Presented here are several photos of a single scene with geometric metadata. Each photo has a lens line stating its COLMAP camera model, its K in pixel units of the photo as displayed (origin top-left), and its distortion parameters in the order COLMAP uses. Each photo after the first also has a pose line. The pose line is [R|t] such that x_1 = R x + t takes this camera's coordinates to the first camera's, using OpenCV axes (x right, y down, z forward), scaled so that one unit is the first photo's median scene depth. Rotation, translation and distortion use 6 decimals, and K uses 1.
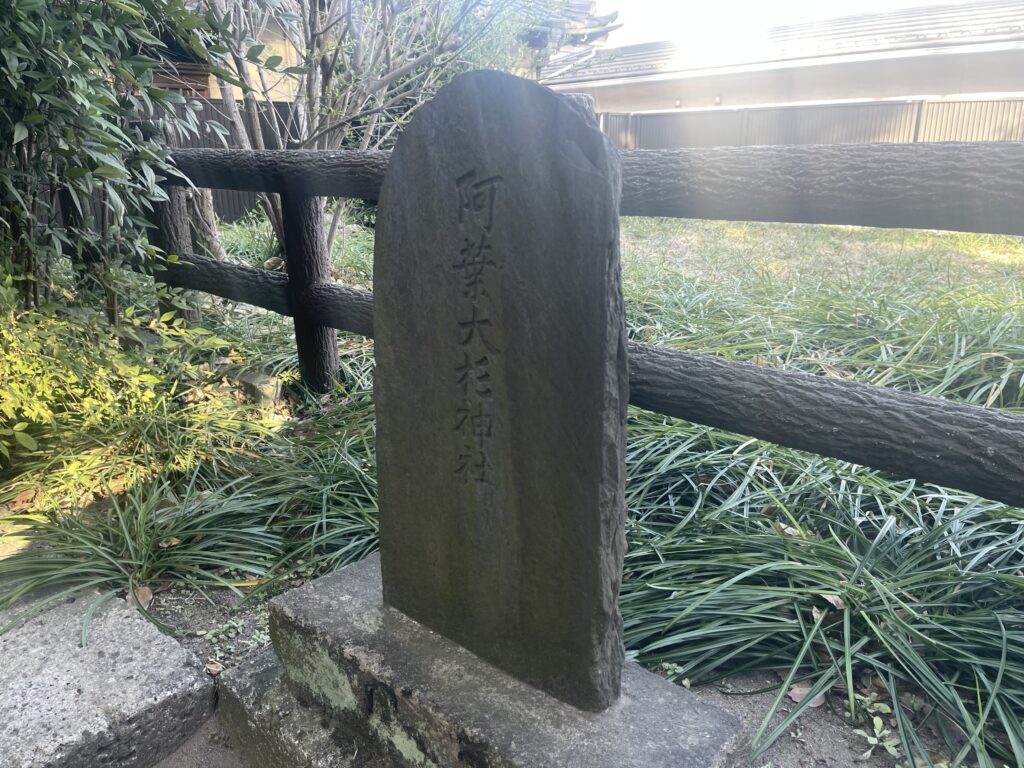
lens RADIAL K [[777.4, 0, 512.0], [0, 777.4, 384.0], [0, 0, 1]] dist [-0.004344, -0.003436]
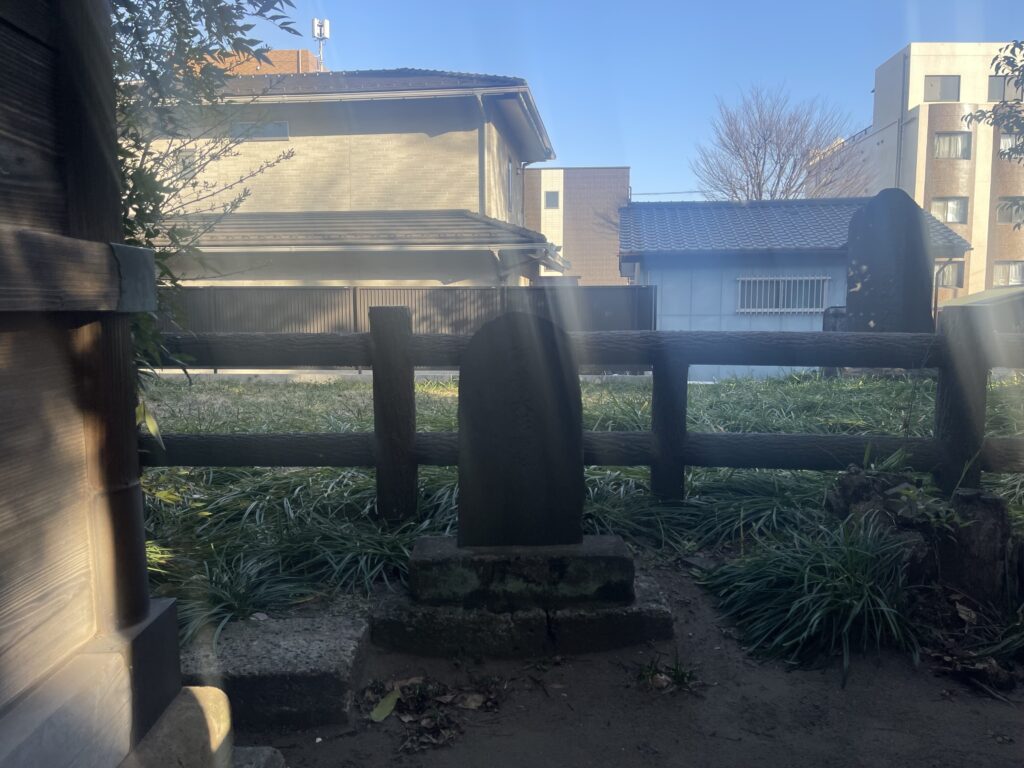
lens RADIAL K [[777.4, 0, 512.0], [0, 777.4, 384.0], [0, 0, 1]] dist [-0.004344, -0.003436]
pose [[0.723146, -0.056582, 0.688374, -1.635810], [0.195629, 0.972606, -0.125566, 0.162620], [-0.662412, 0.225468, 0.714405, -0.754592]]
